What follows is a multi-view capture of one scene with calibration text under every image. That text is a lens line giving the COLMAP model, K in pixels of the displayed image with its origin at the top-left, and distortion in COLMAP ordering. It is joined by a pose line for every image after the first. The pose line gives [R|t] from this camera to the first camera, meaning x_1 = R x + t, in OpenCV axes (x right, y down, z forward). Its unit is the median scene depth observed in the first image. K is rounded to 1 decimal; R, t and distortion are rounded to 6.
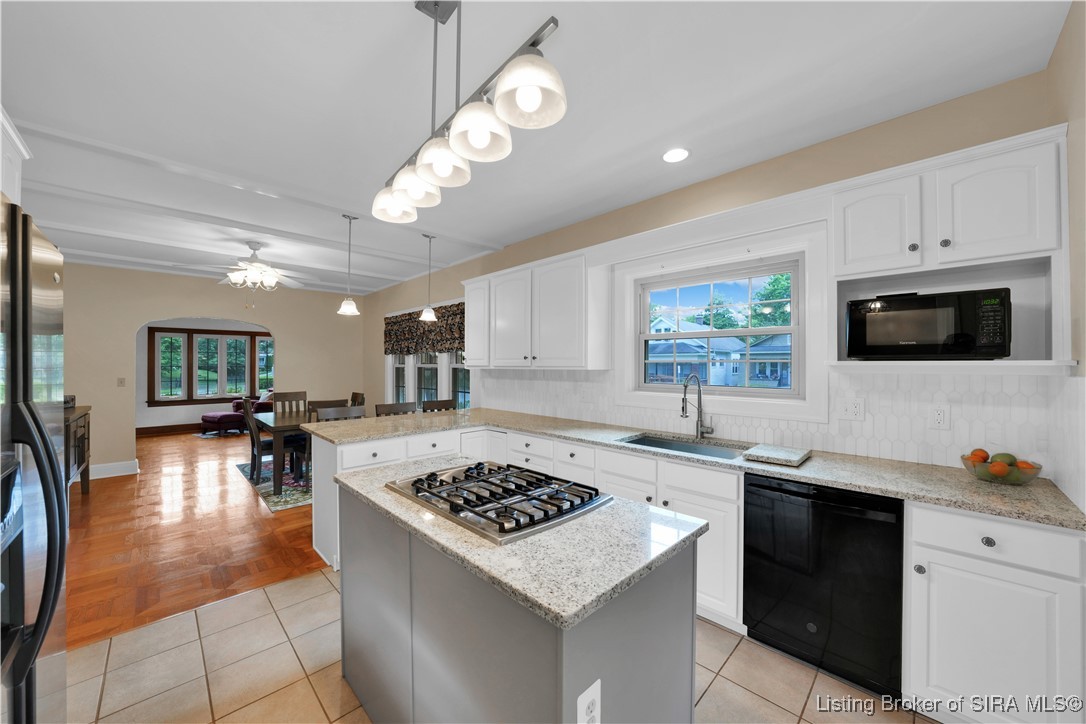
lens RADIAL K [[388.2, 0, 543.0], [0, 388.2, 362.0], [0, 0, 1]] dist [-0.026279, -0.000028]
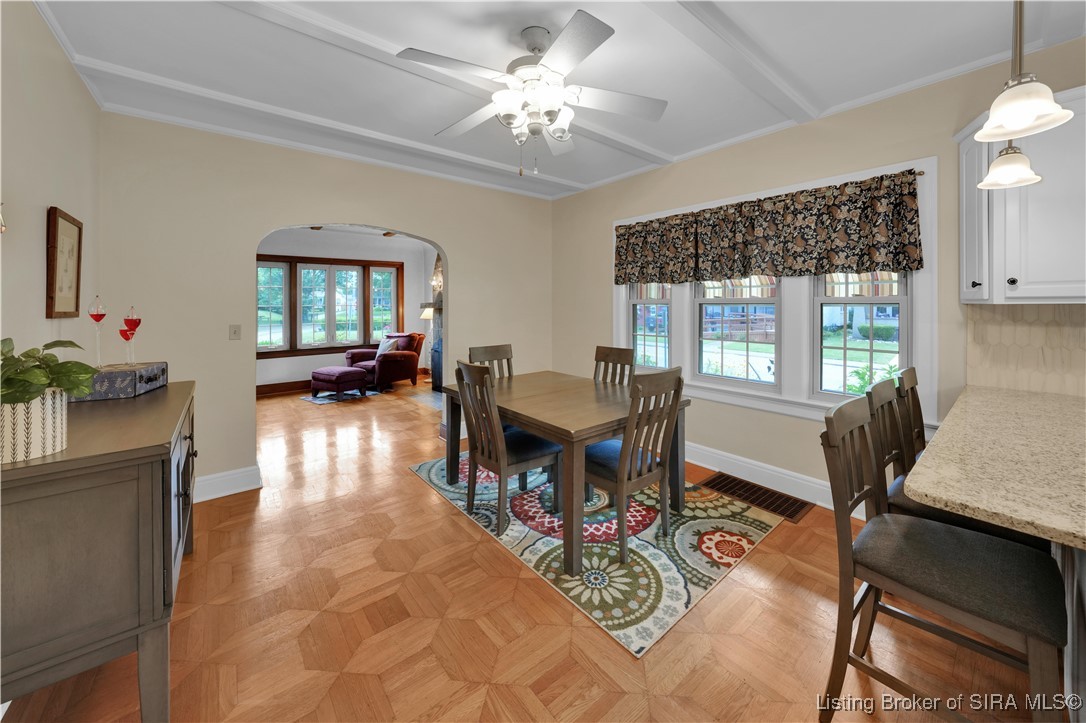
lens RADIAL K [[408.3, 0, 539.2], [0, 408.3, 306.0], [0, 0, 1]] dist [-0.001204, -0.000031]
pose [[0.993858, -0.005502, -0.110523, -0.817636], [0.006990, 0.999890, 0.013084, 0.010293], [0.110439, -0.013777, 0.993787, 0.564418]]
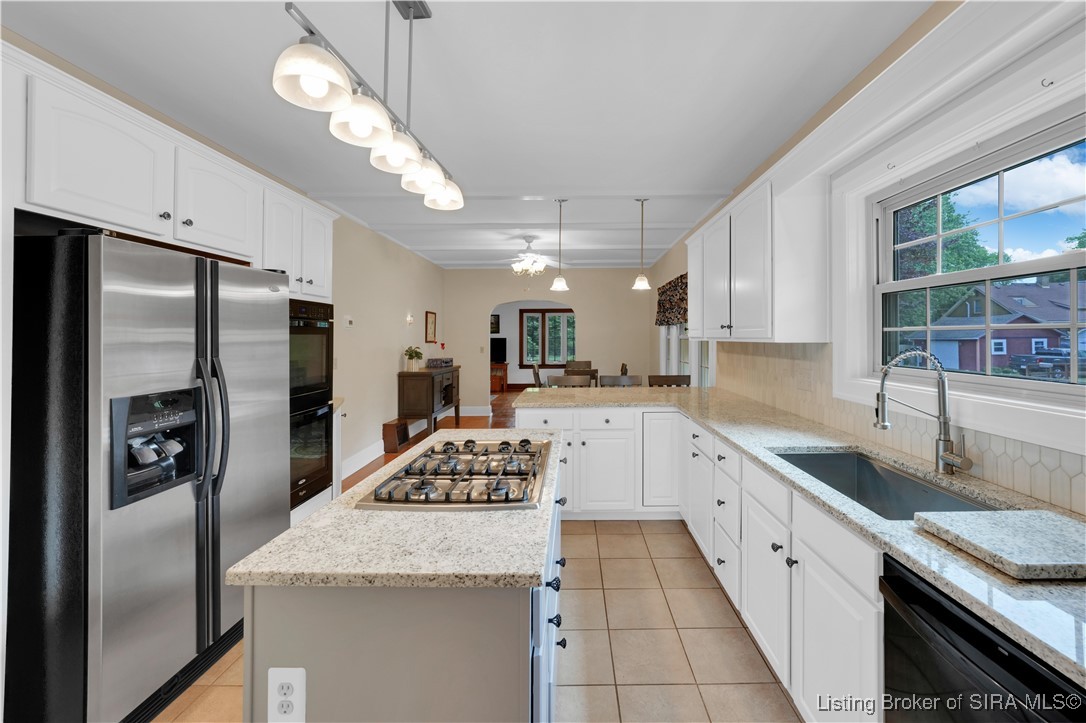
lens RADIAL K [[416.1, 0, 565.9], [0, 416.1, 329.9], [0, 0, 1]] dist [-0.012259, -0.000003]
pose [[0.711251, -0.016120, -0.702753, 0.250762], [0.010899, 0.999870, -0.011905, 0.001504], [0.702853, 0.000808, 0.711334, 0.136124]]
